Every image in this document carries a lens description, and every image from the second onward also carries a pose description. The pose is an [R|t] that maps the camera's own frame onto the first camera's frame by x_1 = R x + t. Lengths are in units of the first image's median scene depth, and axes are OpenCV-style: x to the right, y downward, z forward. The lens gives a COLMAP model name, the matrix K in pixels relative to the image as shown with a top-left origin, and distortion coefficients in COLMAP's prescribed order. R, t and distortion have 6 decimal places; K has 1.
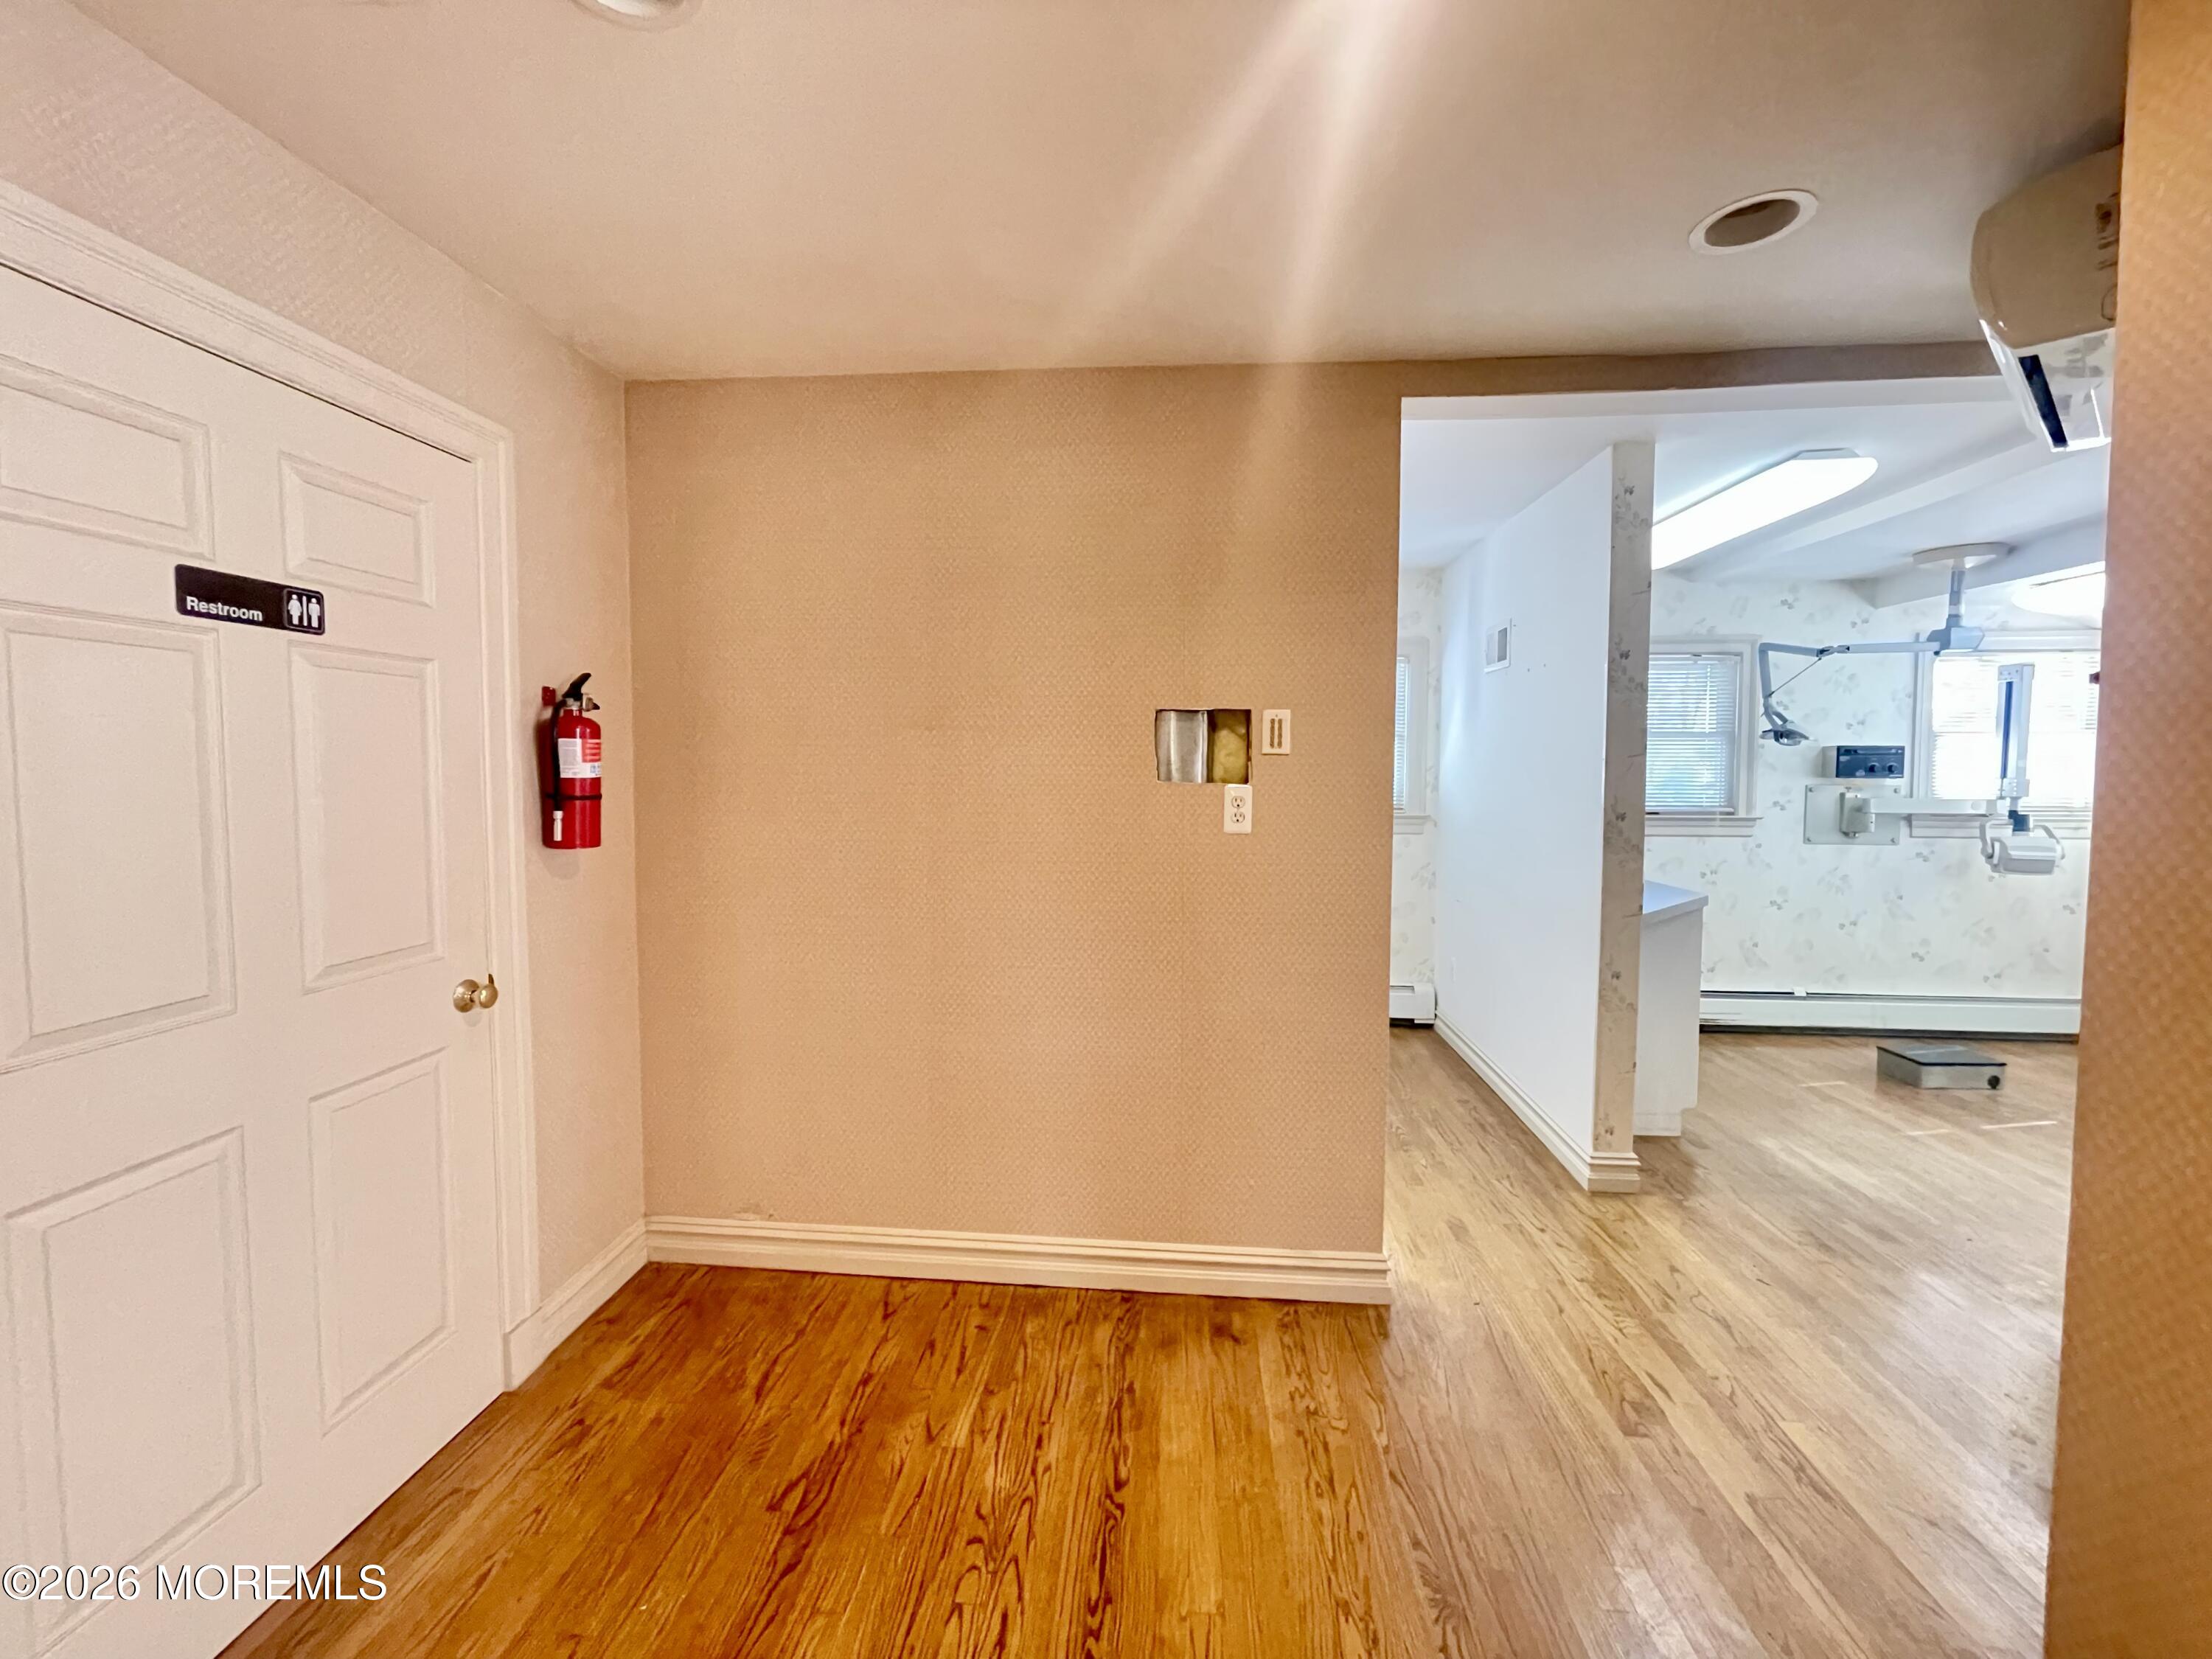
lens RADIAL K [[883.4, 0, 1099.8], [0, 883.4, 810.2], [0, 0, 1]] dist [-0.001773, -0.000087]
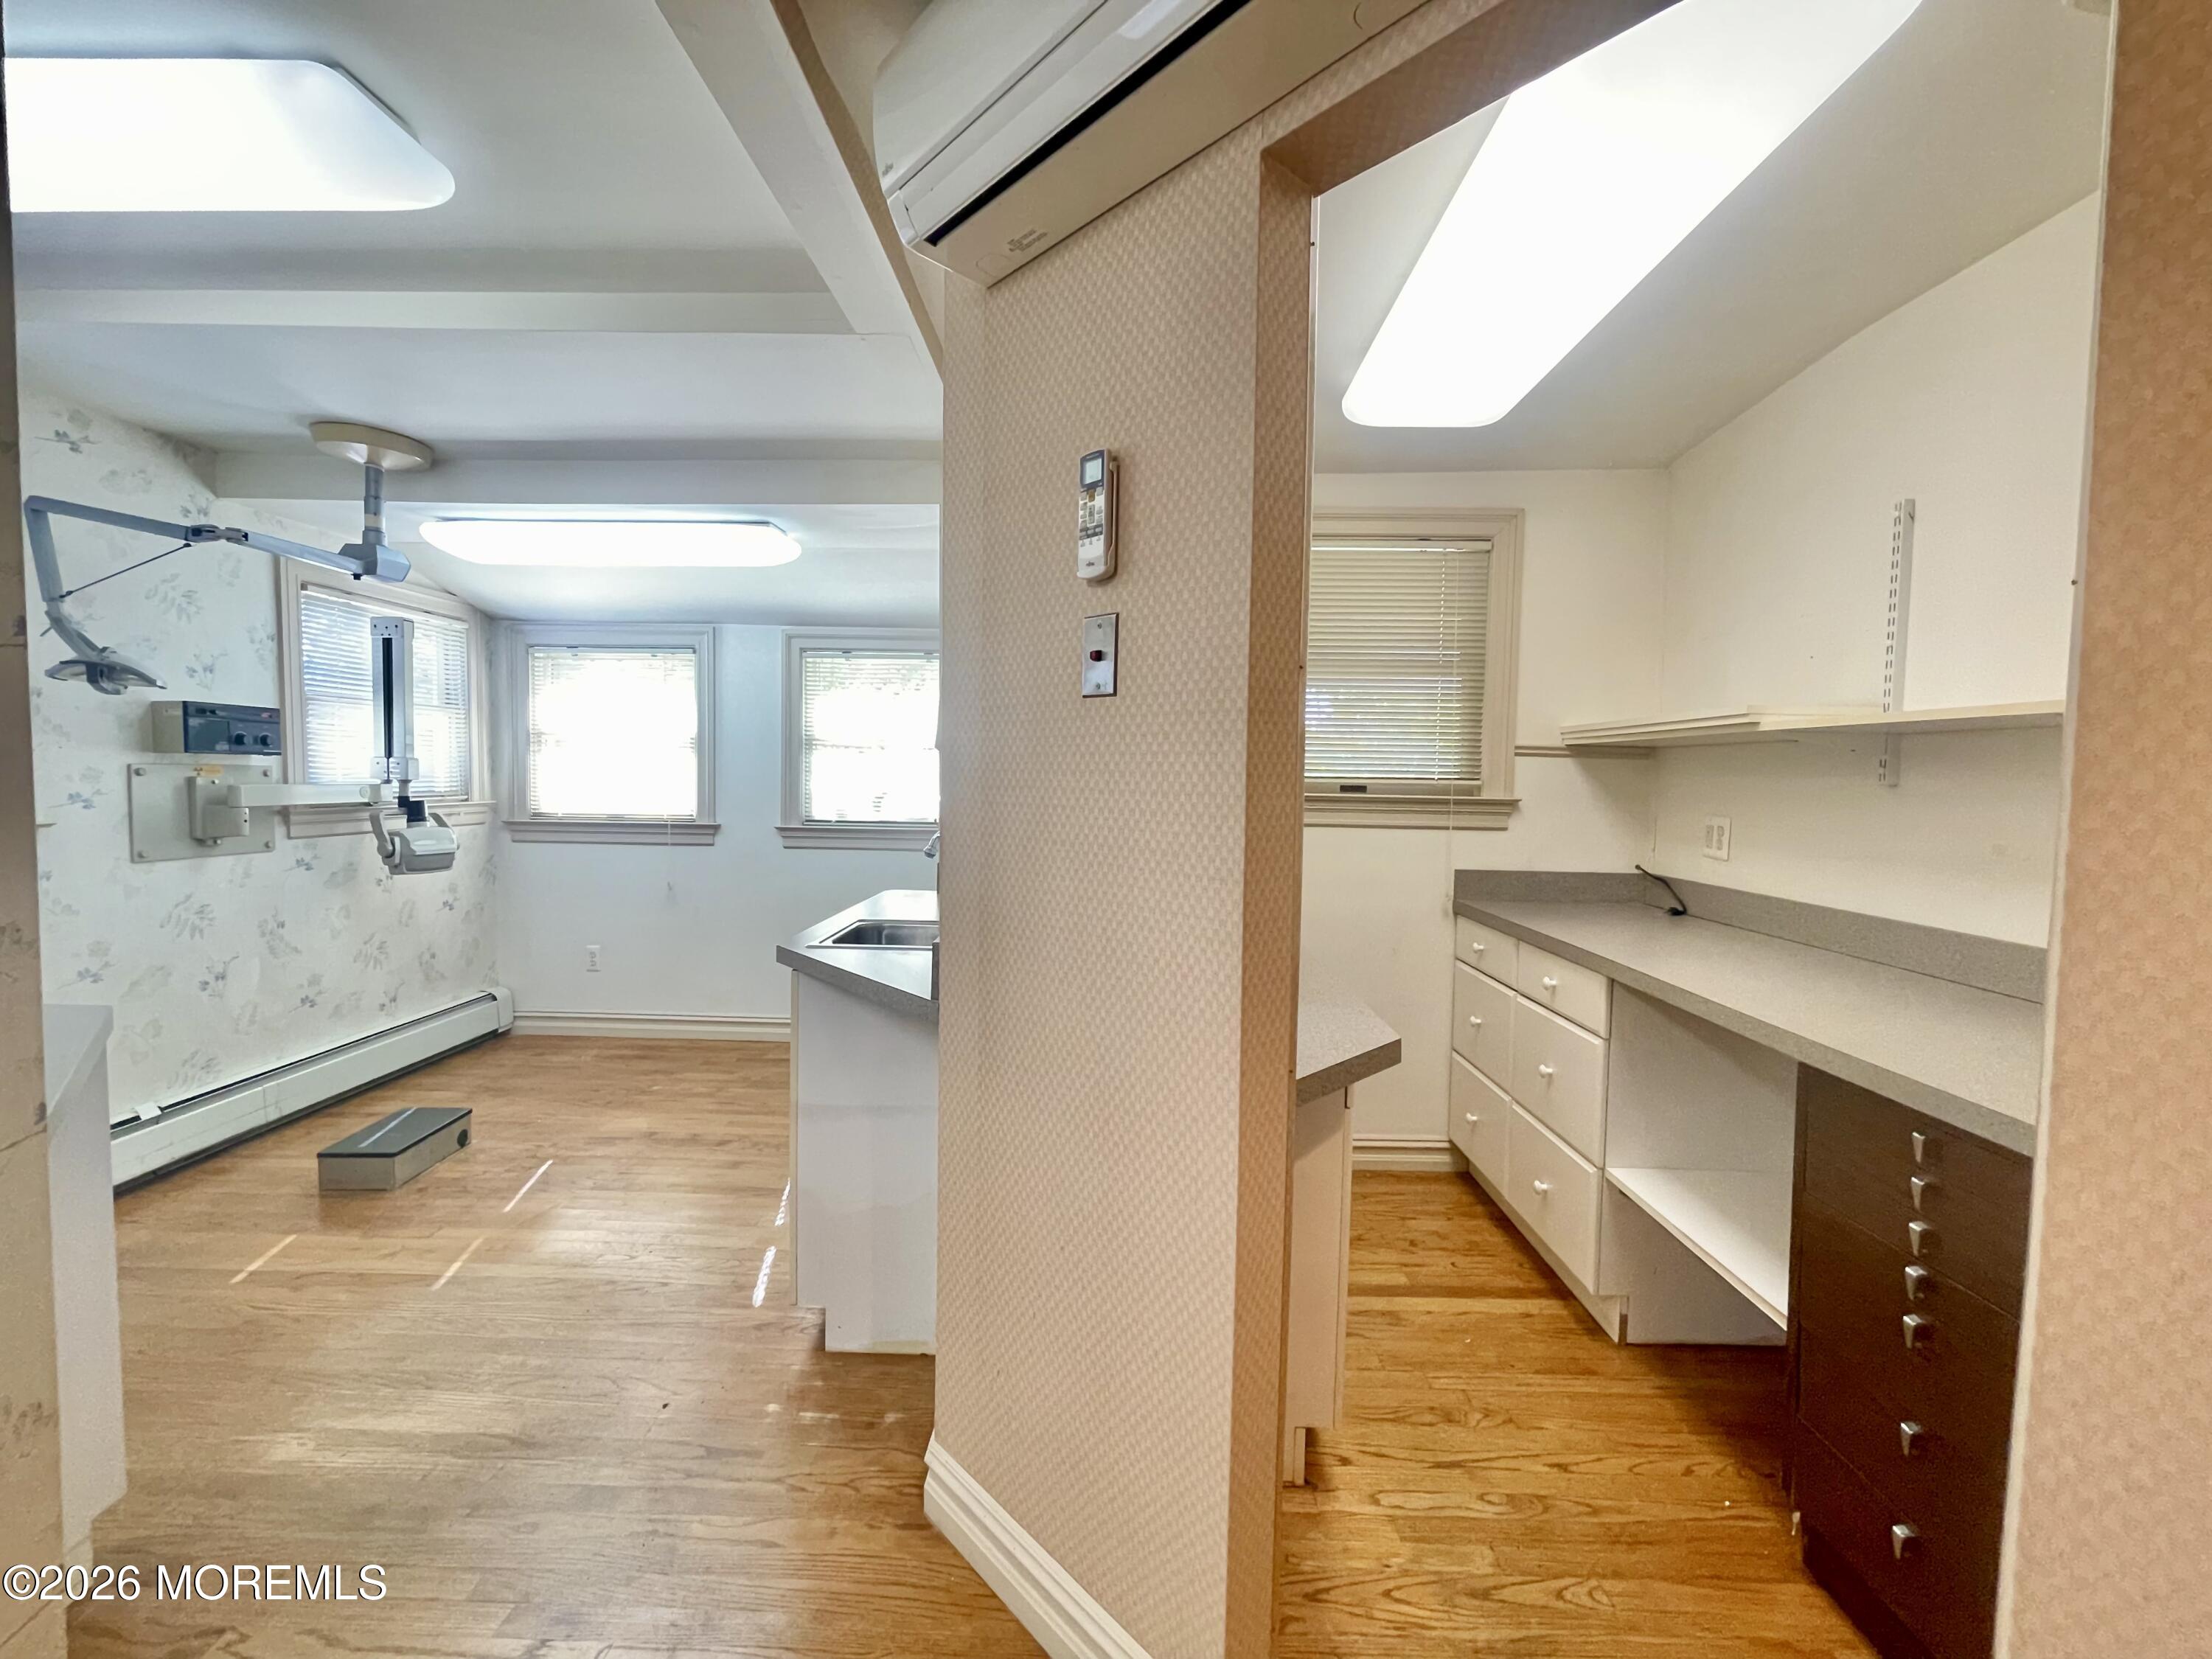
lens RADIAL K [[883.4, 0, 1099.8], [0, 883.4, 810.2], [0, 0, 1]] dist [-0.001773, -0.000087]
pose [[-0.070746, -0.044050, 0.996521, 0.171573], [0.035440, 0.998283, 0.046644, -0.002333], [-0.996865, 0.038617, -0.069064, 0.411808]]
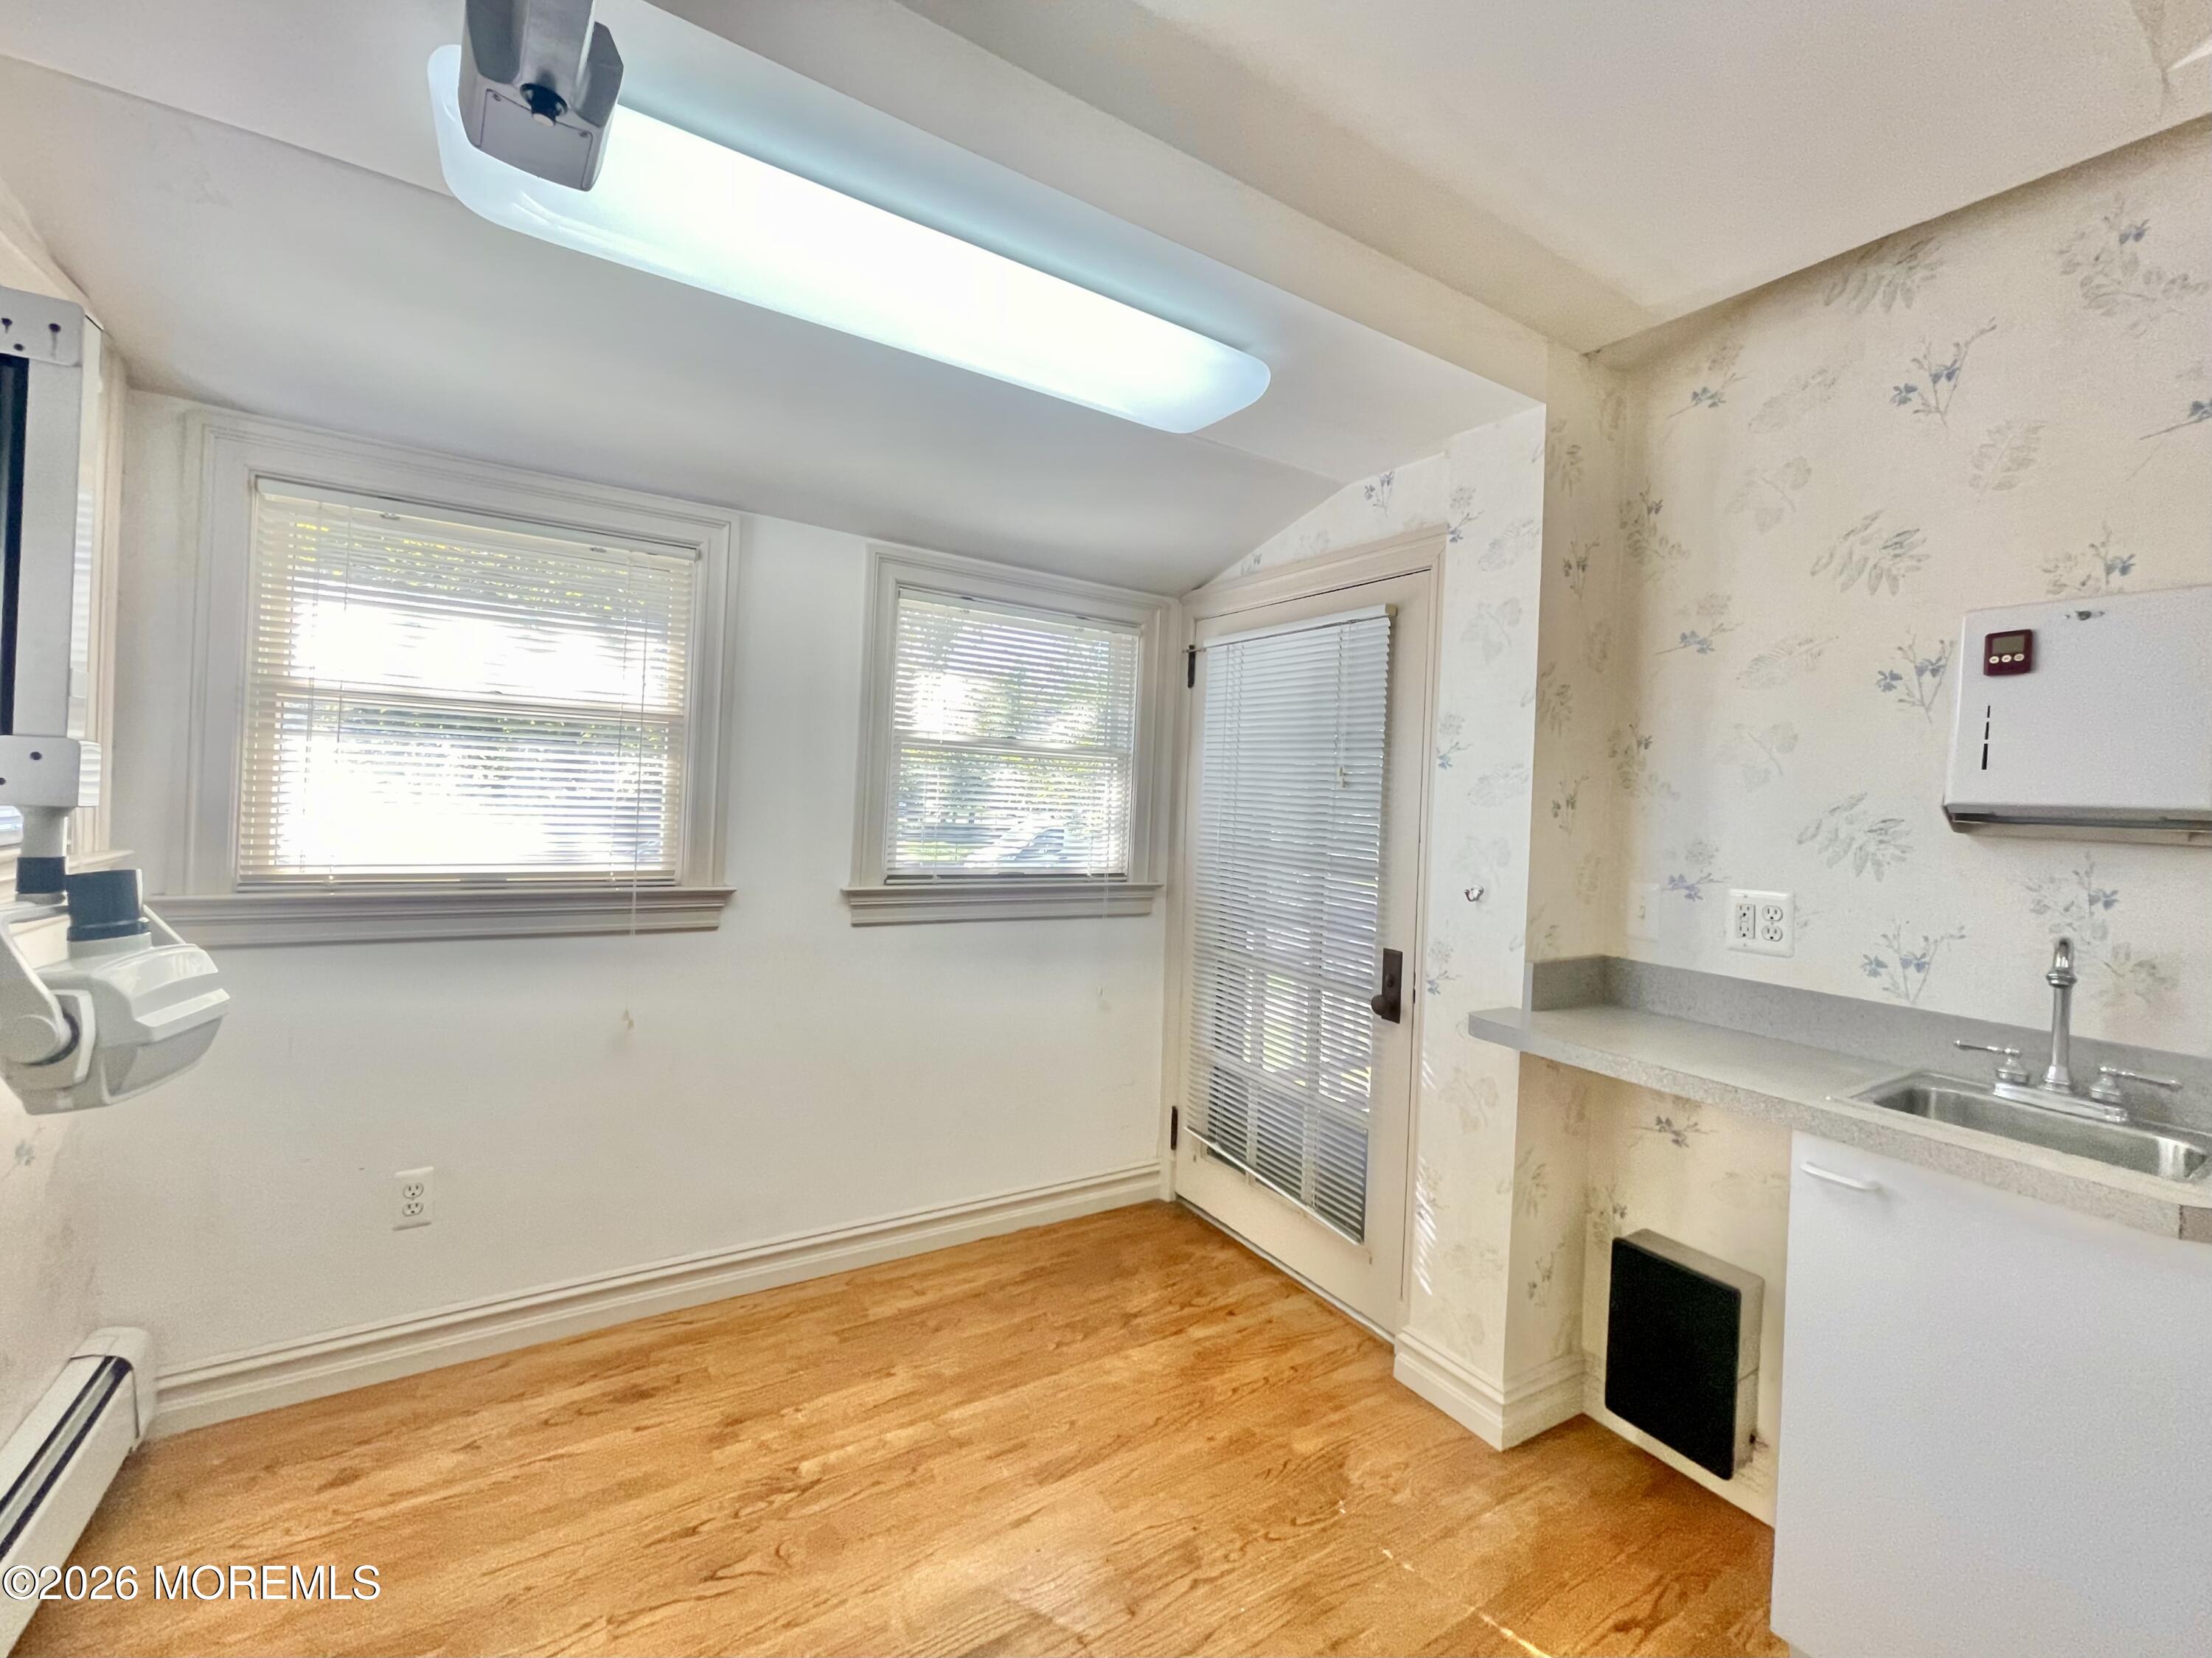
lens RADIAL K [[883.3, 0, 1099.8], [0, 883.3, 809.7], [0, 0, 1]] dist [-0.001773, -0.000087]
pose [[-0.598181, -0.033823, 0.800647, 0.641426], [0.001801, 0.999050, 0.043550, -0.024942], [-0.801359, 0.027493, -0.597551, 0.906242]]
